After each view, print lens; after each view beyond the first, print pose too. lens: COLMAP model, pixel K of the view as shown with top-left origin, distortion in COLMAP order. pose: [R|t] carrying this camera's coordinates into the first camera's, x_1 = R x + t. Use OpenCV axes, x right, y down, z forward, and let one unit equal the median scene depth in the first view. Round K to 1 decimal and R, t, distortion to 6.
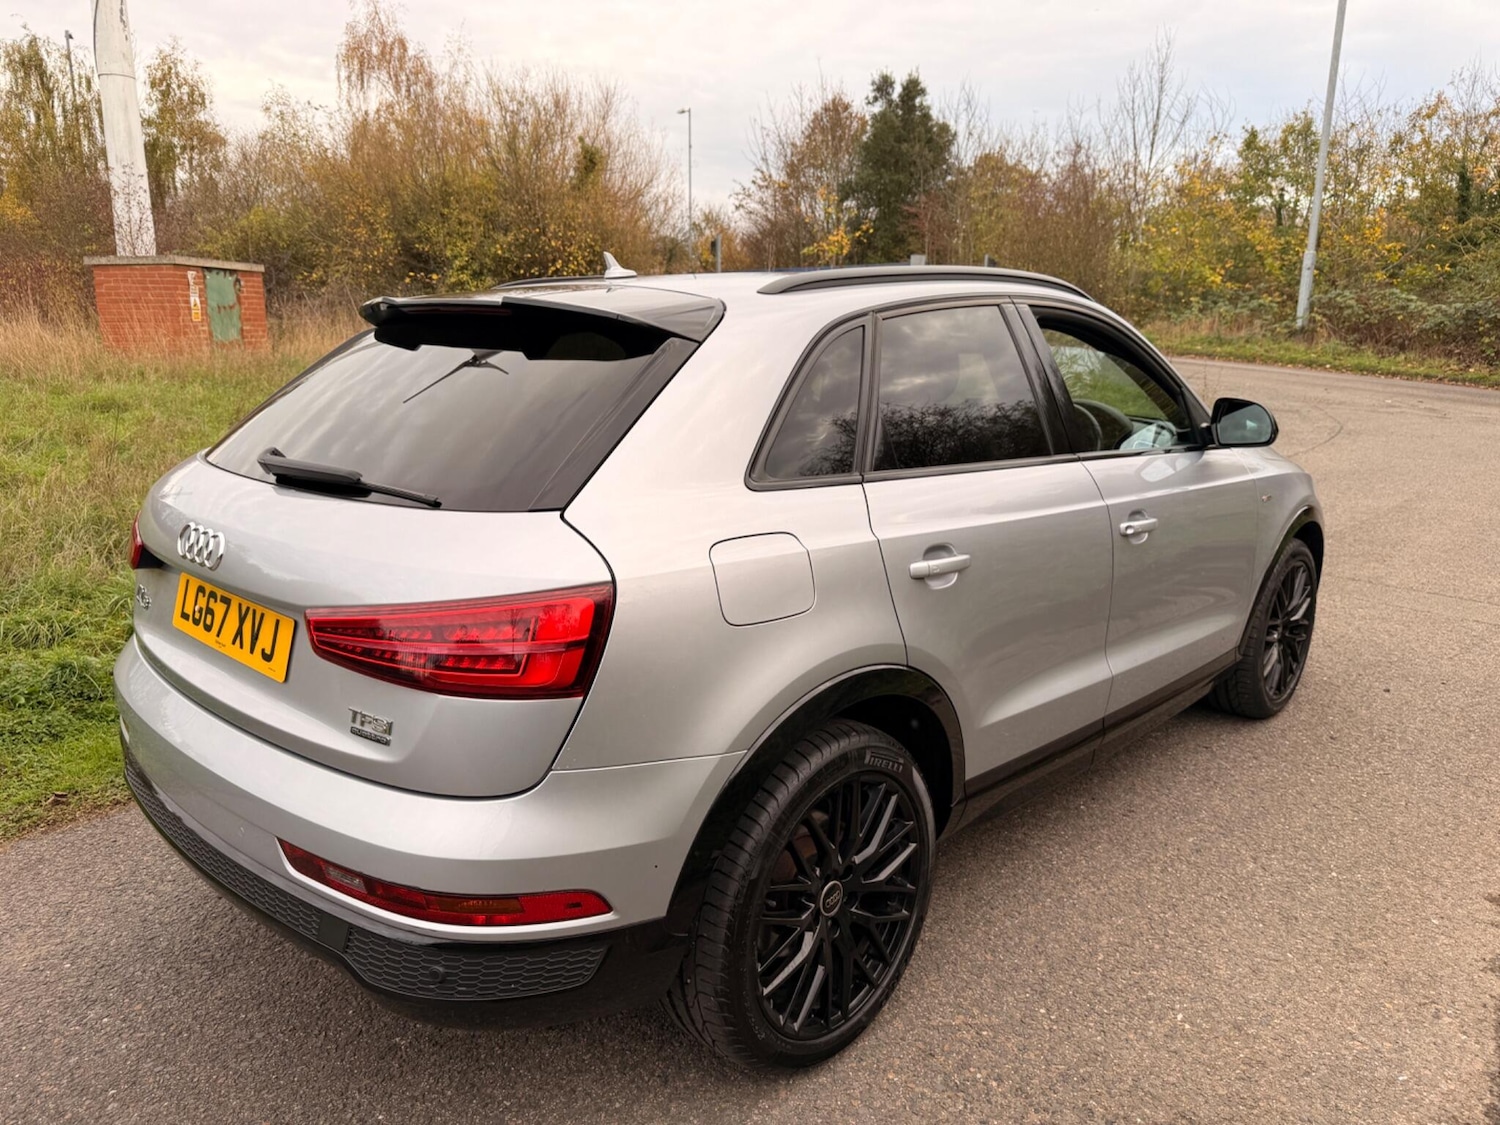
lens RADIAL K [[1067.7, 0, 759.3], [0, 1067.7, 571.6], [0, 0, 1]] dist [0.014794, -0.025058]
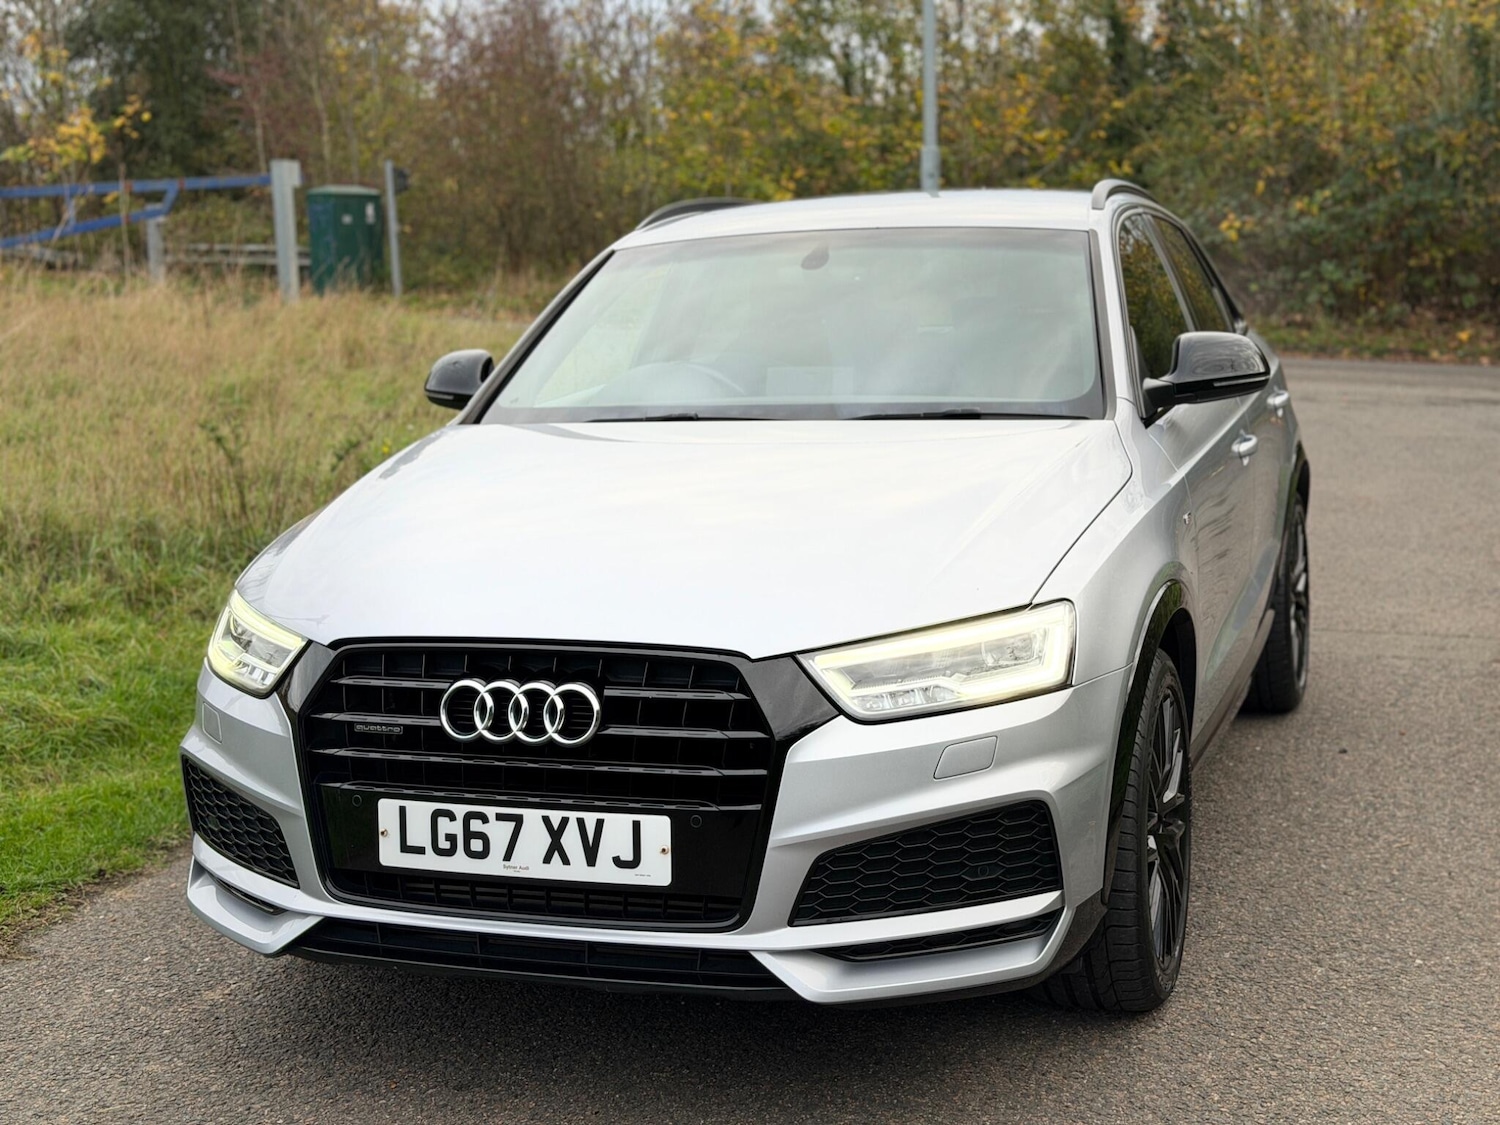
lens RADIAL K [[2087.6, 0, 749.2], [0, 2087.6, 569.0], [0, 0, 1]] dist [0.121520, 0.000000]
pose [[0.920621, -0.092357, 0.379377, -0.315627], [0.129213, 0.988940, -0.072806, 0.051076], [-0.368457, 0.116047, 0.922373, -0.150010]]
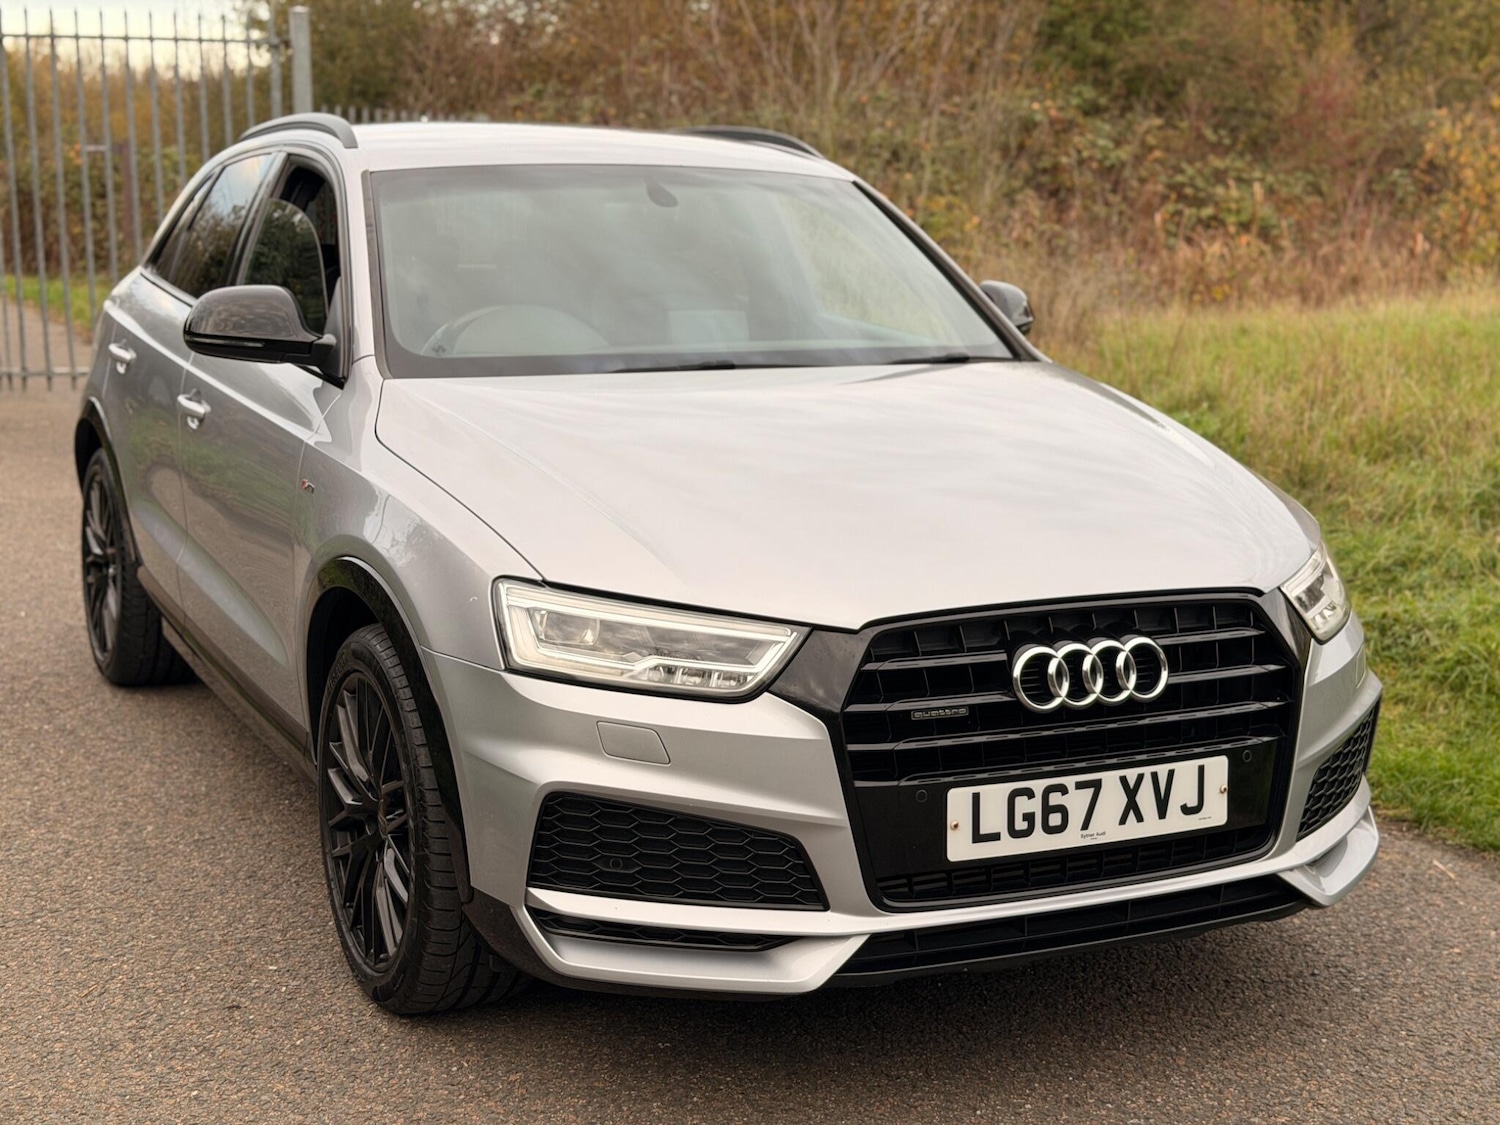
lens RADIAL K [[2087.6, 0, 733.7], [0, 2087.6, 578.2], [0, 0, 1]] dist [0.121520, 0.000000]
pose [[0.365076, -0.169466, 0.915424, -0.911510], [0.203520, 0.974037, 0.099152, -0.121141], [-0.908460, 0.150109, 0.390088, 0.521152]]
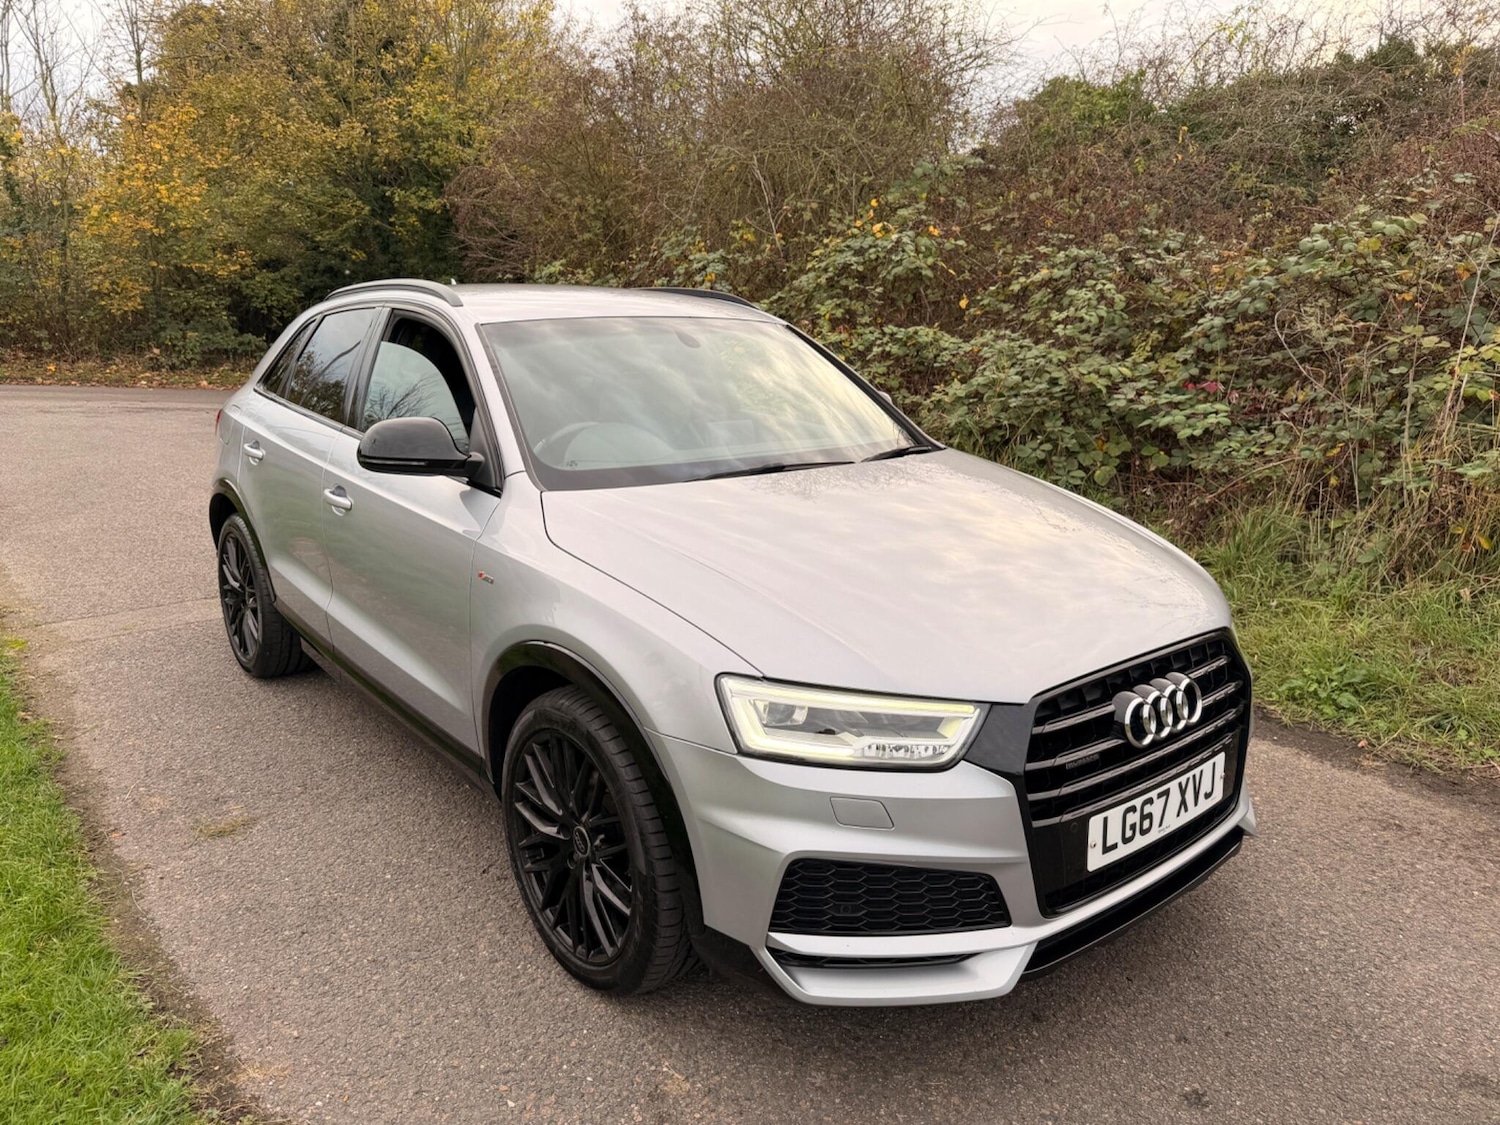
lens RADIAL K [[1067.7, 0, 749.6], [0, 1067.7, 550.4], [0, 0, 1]] dist [0.014794, -0.025058]
pose [[0.139319, -0.221435, 0.965172, -0.650316], [0.222013, 0.956850, 0.187479, -0.212485], [-0.965039, 0.188161, 0.182469, 0.827147]]
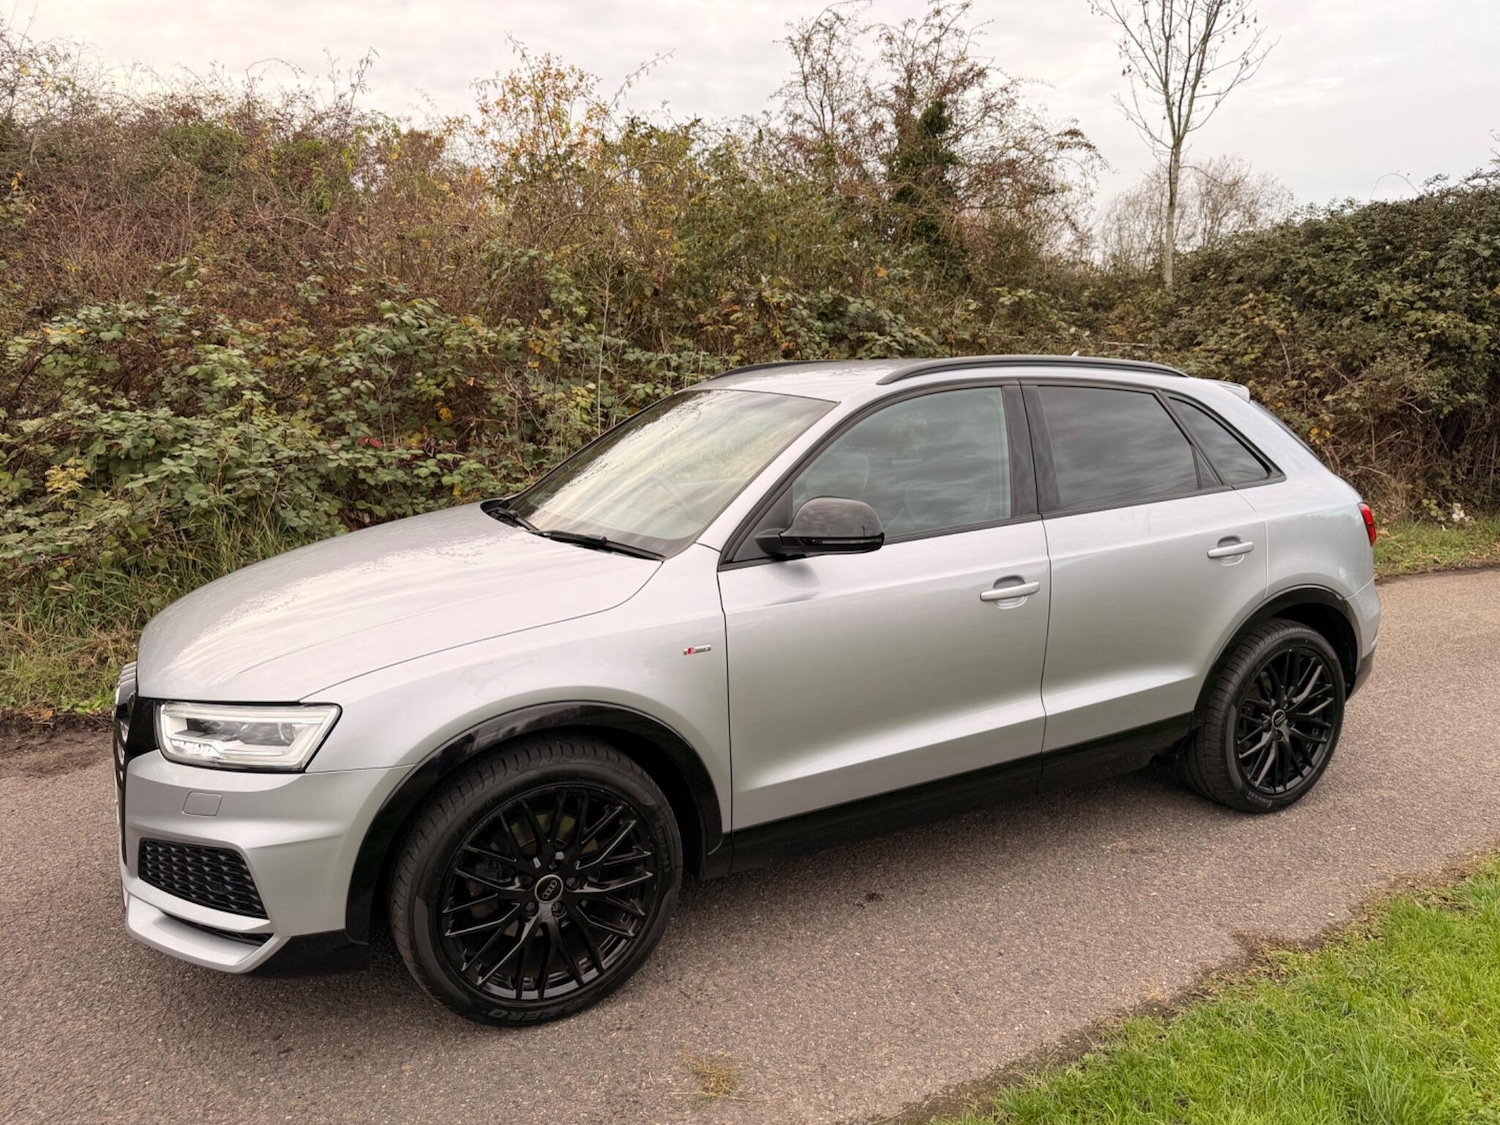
lens RADIAL K [[1067.7, 0, 753.4], [0, 1067.7, 566.3], [0, 0, 1]] dist [0.014794, -0.025058]
pose [[0.947130, 0.052746, -0.316485, 0.591670], [-0.070585, 0.996483, -0.045159, -0.054422], [0.312990, 0.065111, 0.947522, 0.151795]]
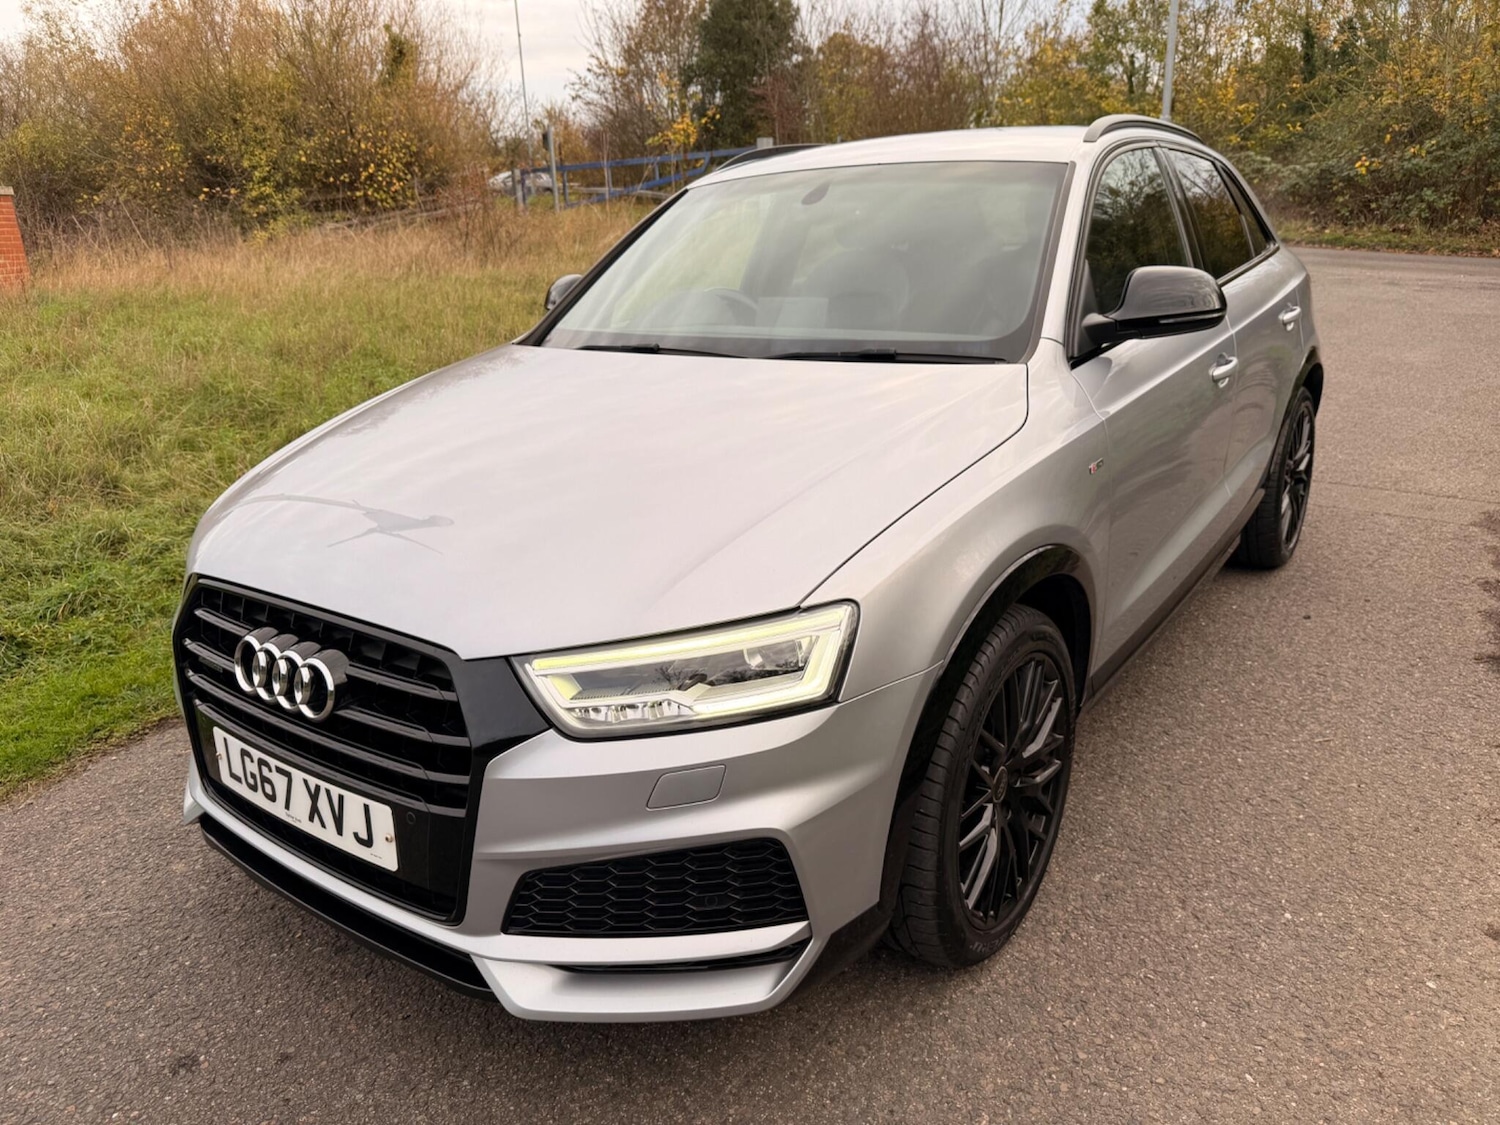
lens RADIAL K [[1067.7, 0, 743.9], [0, 1067.7, 571.3], [0, 0, 1]] dist [0.014794, -0.025058]
pose [[0.992437, -0.085105, 0.088466, 0.093182], [0.077132, 0.992956, 0.089941, -0.038364], [-0.095498, -0.082438, 0.992010, 0.252255]]
